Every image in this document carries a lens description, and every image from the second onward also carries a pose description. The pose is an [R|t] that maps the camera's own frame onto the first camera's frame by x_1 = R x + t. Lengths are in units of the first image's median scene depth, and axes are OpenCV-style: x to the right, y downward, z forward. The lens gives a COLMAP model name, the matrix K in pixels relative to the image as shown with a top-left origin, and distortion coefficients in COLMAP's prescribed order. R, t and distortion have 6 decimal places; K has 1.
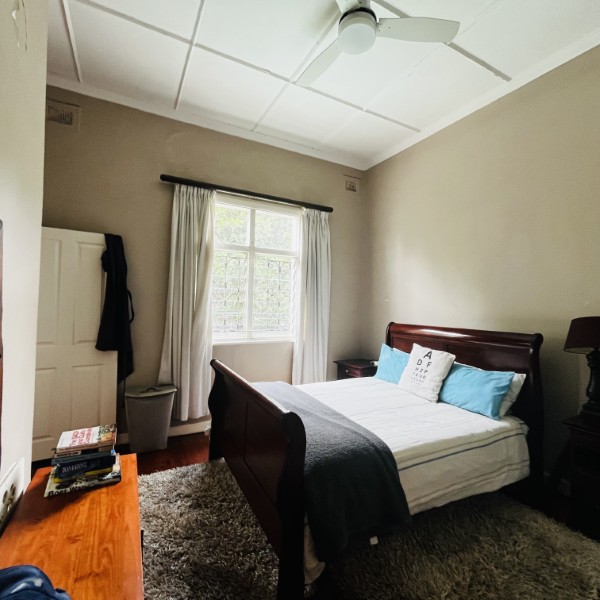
lens RADIAL K [[325.7, 0, 299.2], [0, 325.7, 299.1], [0, 0, 1]] dist [-0.002322, -0.000422]
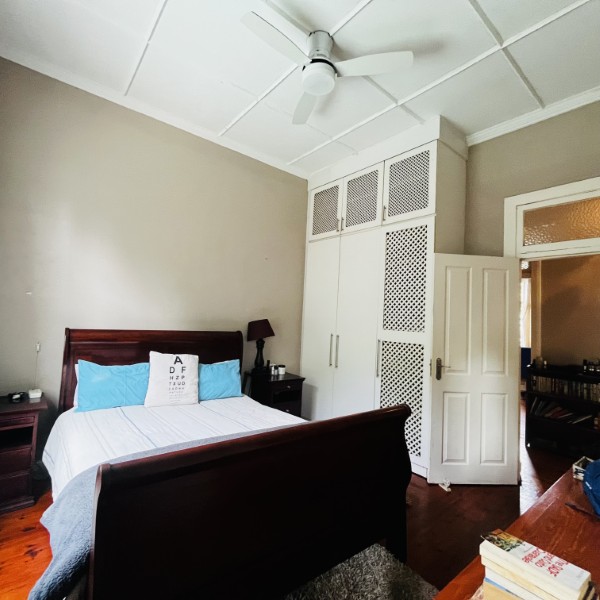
lens RADIAL K [[325.7, 0, 299.2], [0, 325.7, 299.1], [0, 0, 1]] dist [-0.002322, -0.000422]
pose [[-0.191317, 0.038689, 0.980765, -0.657603], [-0.074754, 0.995746, -0.053862, 0.014184], [-0.978678, -0.083620, -0.187611, 0.870577]]
